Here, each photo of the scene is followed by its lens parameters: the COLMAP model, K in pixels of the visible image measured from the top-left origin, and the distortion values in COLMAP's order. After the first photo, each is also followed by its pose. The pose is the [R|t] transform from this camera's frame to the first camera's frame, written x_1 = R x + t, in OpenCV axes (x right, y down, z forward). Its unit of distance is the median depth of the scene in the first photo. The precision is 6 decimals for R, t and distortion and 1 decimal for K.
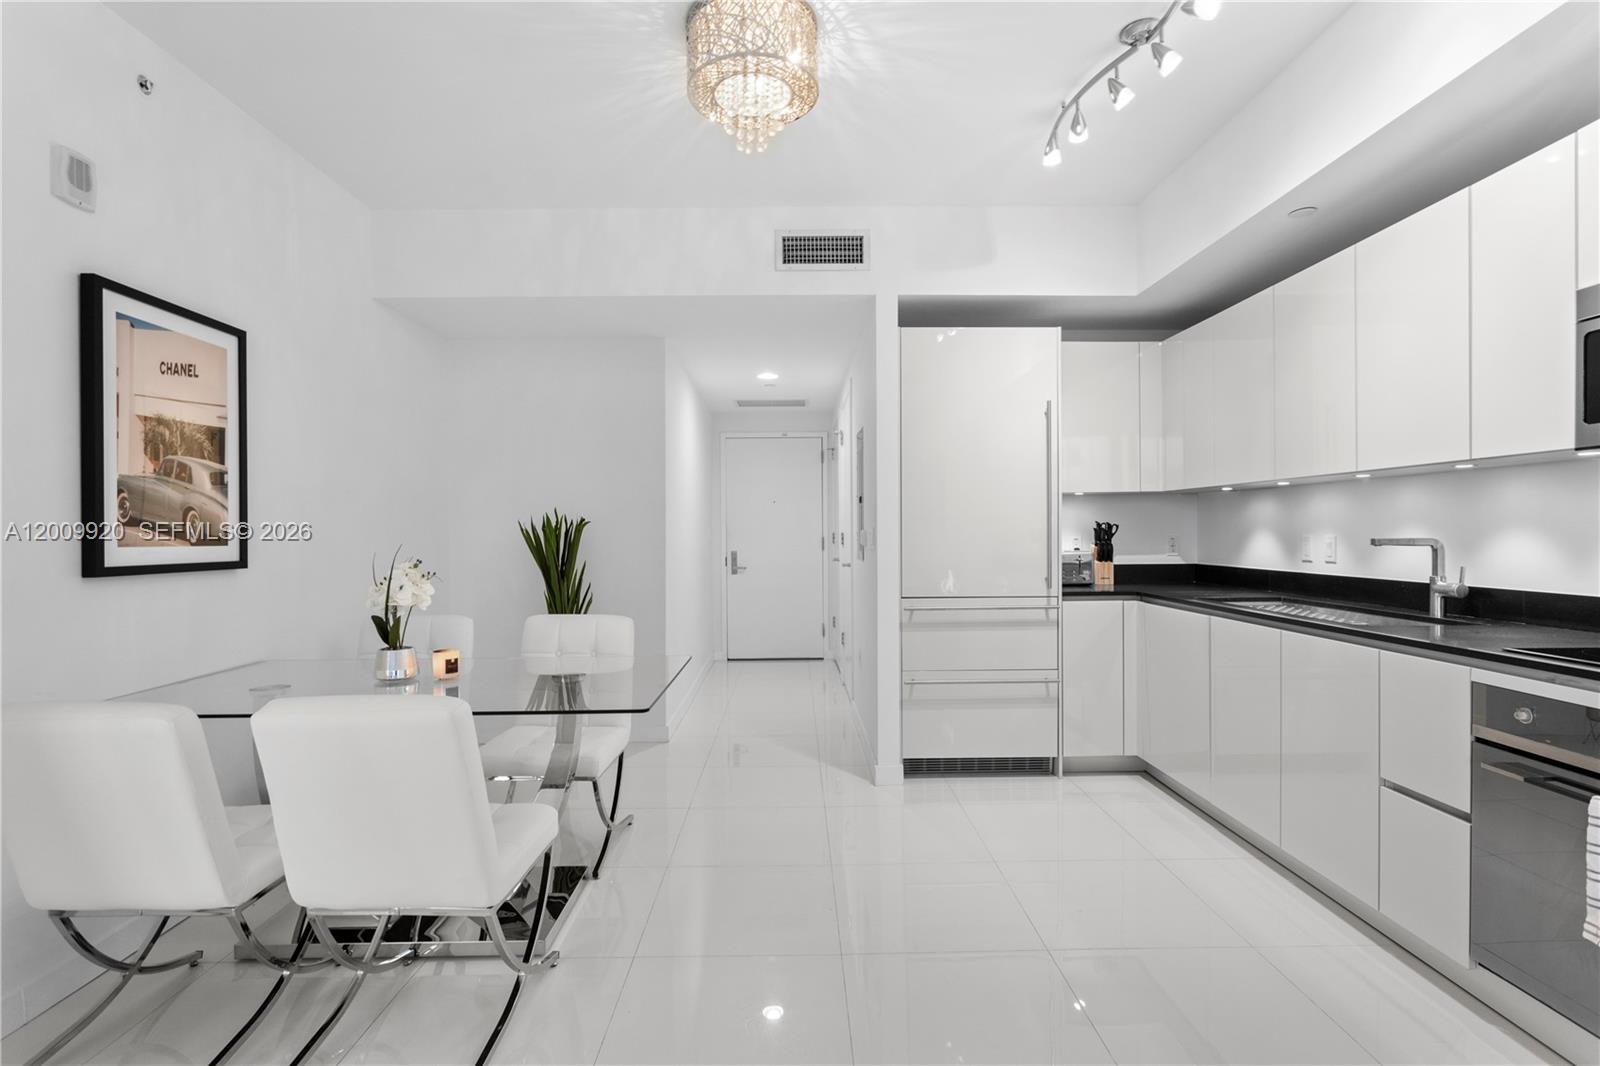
lens RADIAL K [[792.3, 0, 797.6], [0, 792.3, 537.6], [0, 0, 1]] dist [-0.009047, 0.005217]
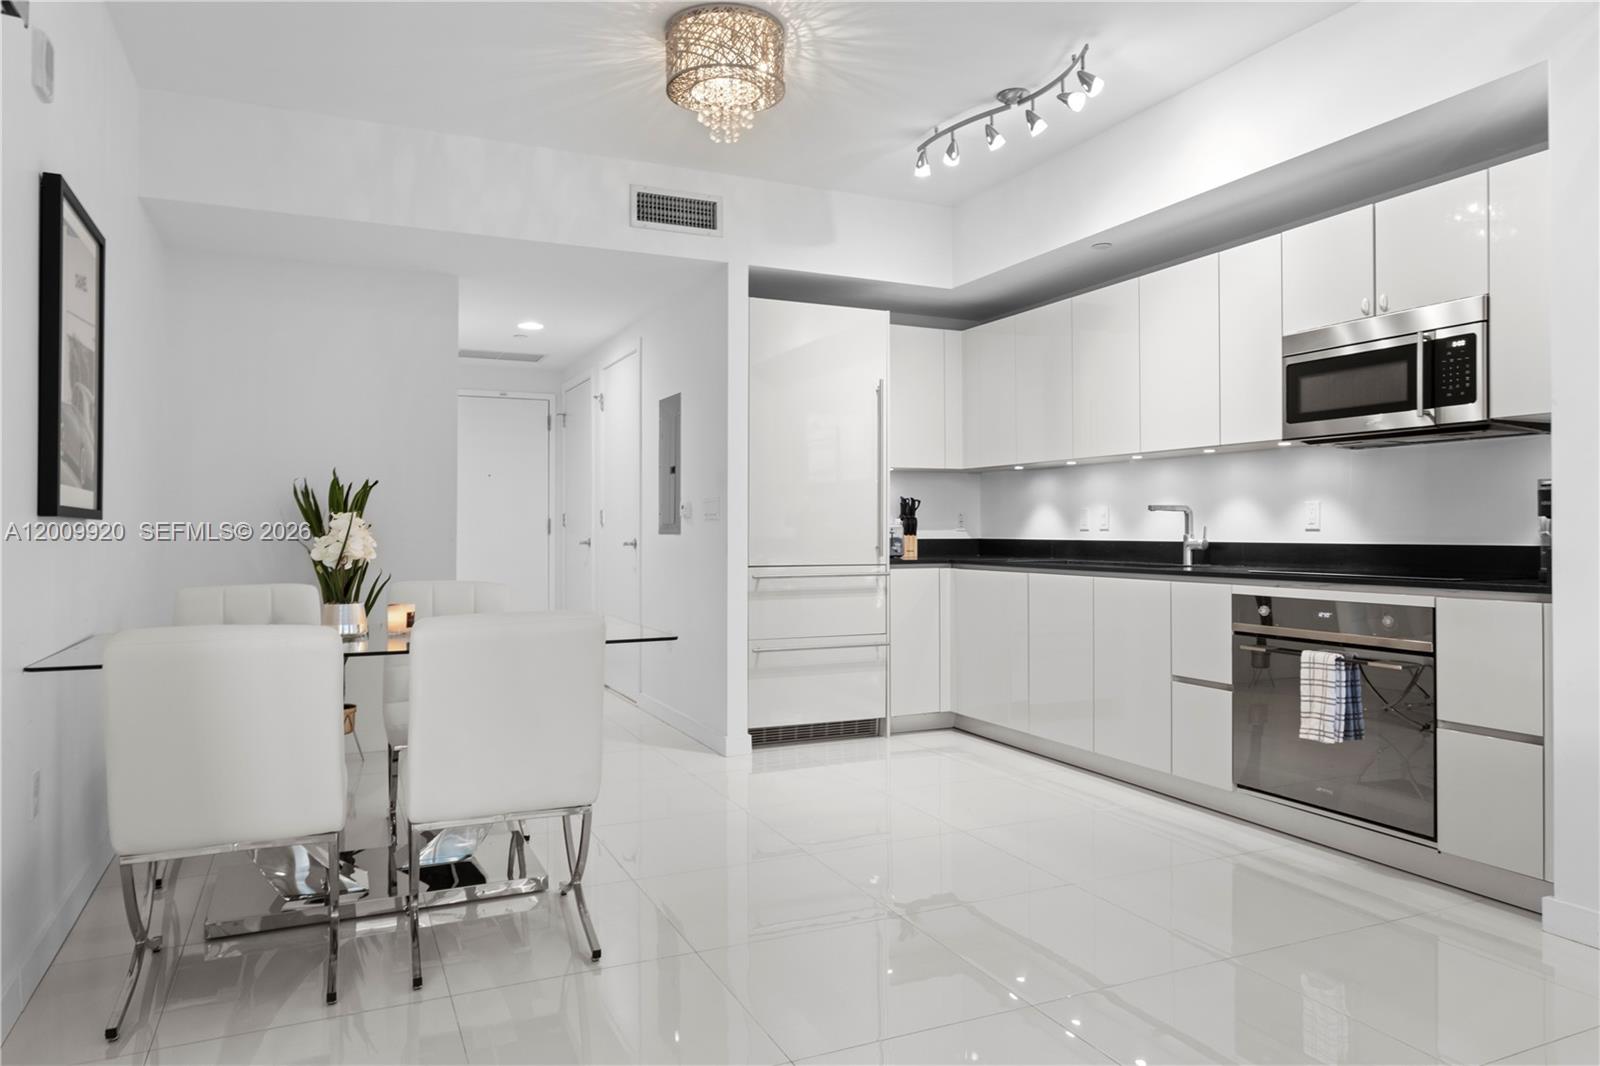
lens RADIAL K [[1051.9, 0, 800.8], [0, 1051.9, 516.2], [0, 0, 1]] dist [-0.002785, 0.001301]
pose [[0.913133, 0.012304, 0.407476, -0.495874], [-0.002853, 0.999713, -0.023794, 0.062413], [-0.407652, 0.020564, 0.912906, -0.338376]]
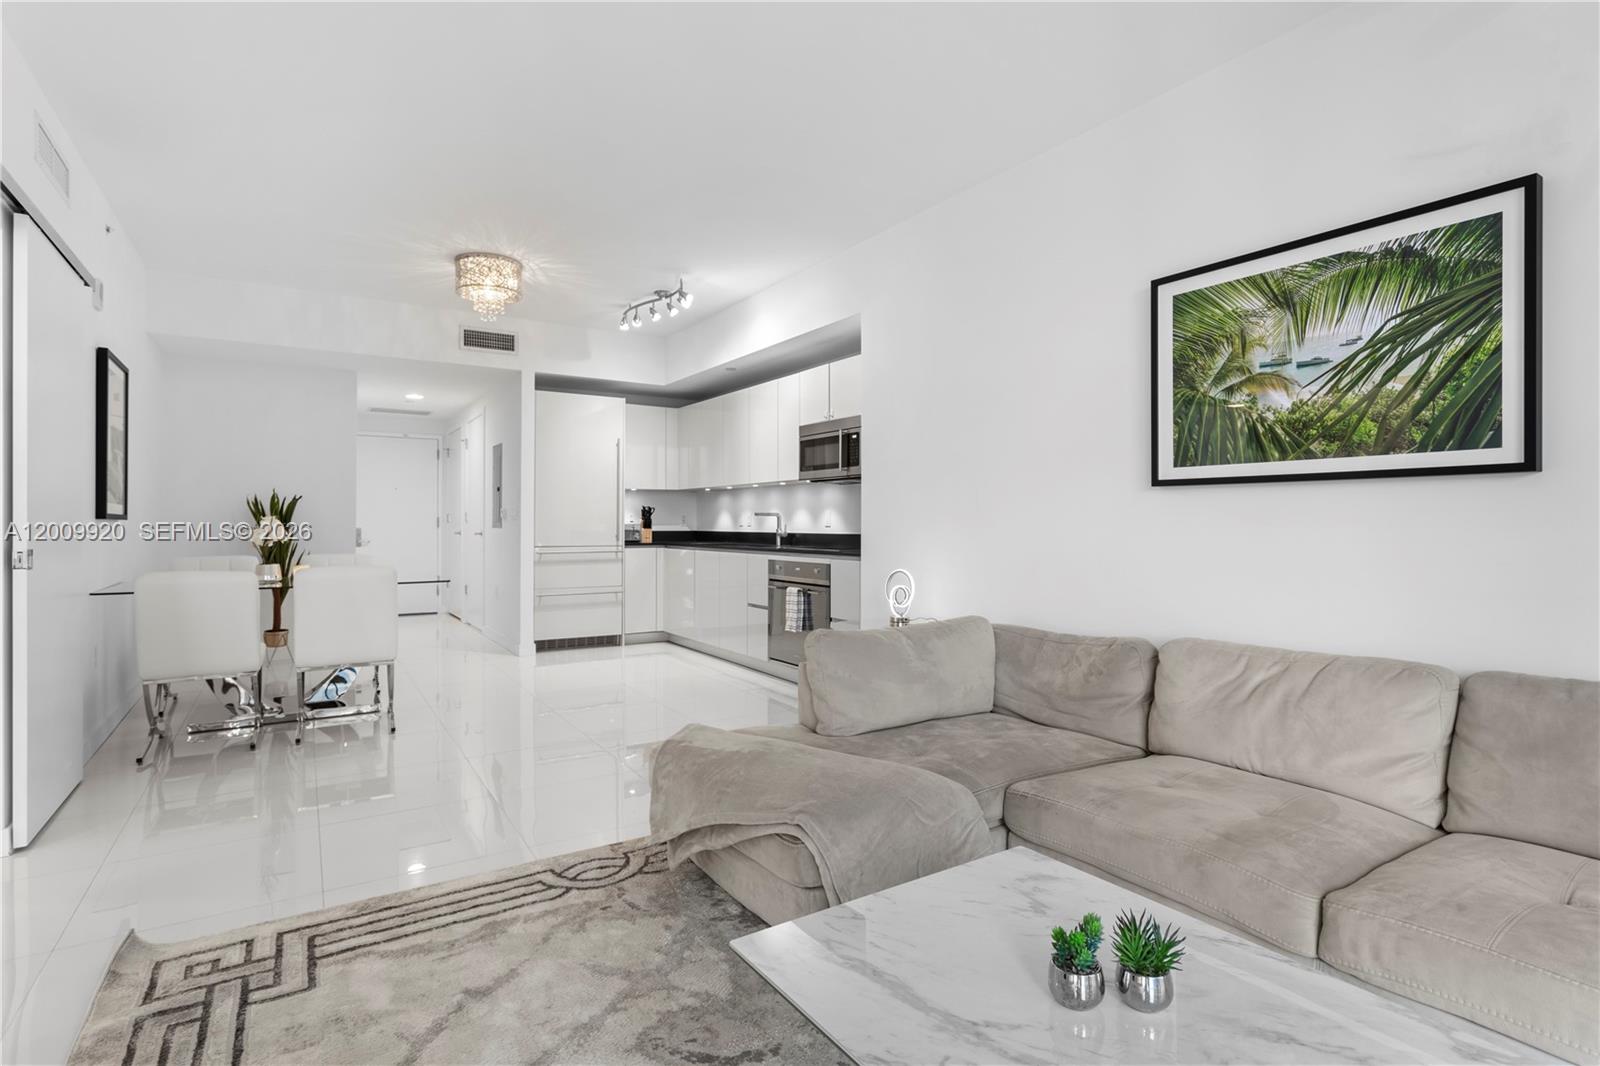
lens RADIAL K [[792.3, 0, 799.7], [0, 792.3, 521.0], [0, 0, 1]] dist [-0.009047, 0.005217]
pose [[0.848462, 0.011378, 0.529133, -0.412401], [-0.004129, 0.999881, -0.014881, 0.061190], [-0.529240, 0.010441, 0.848408, -1.084036]]
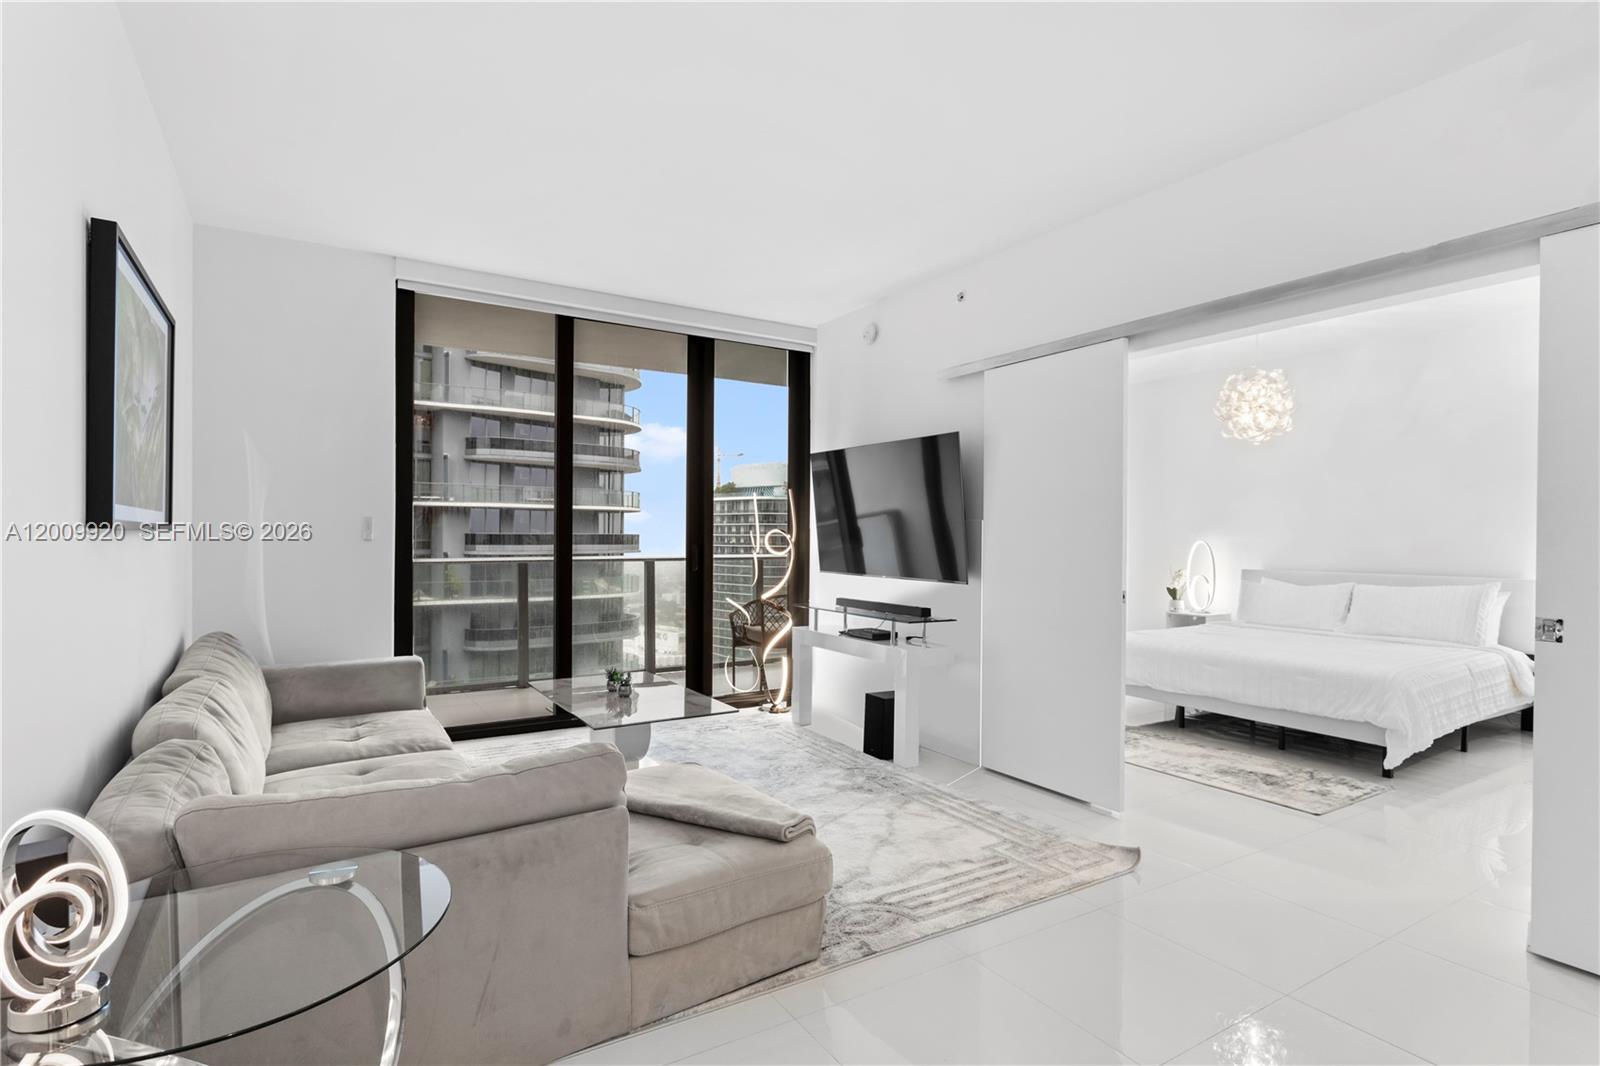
lens RADIAL K [[792.3, 0, 805.9], [0, 792.3, 541.9], [0, 0, 1]] dist [-0.009047, 0.005217]
pose [[-0.852249, 0.006188, -0.523100, 0.439742], [-0.003312, 0.999846, 0.017224, -0.009842], [0.523126, 0.016411, -0.852097, 0.595936]]
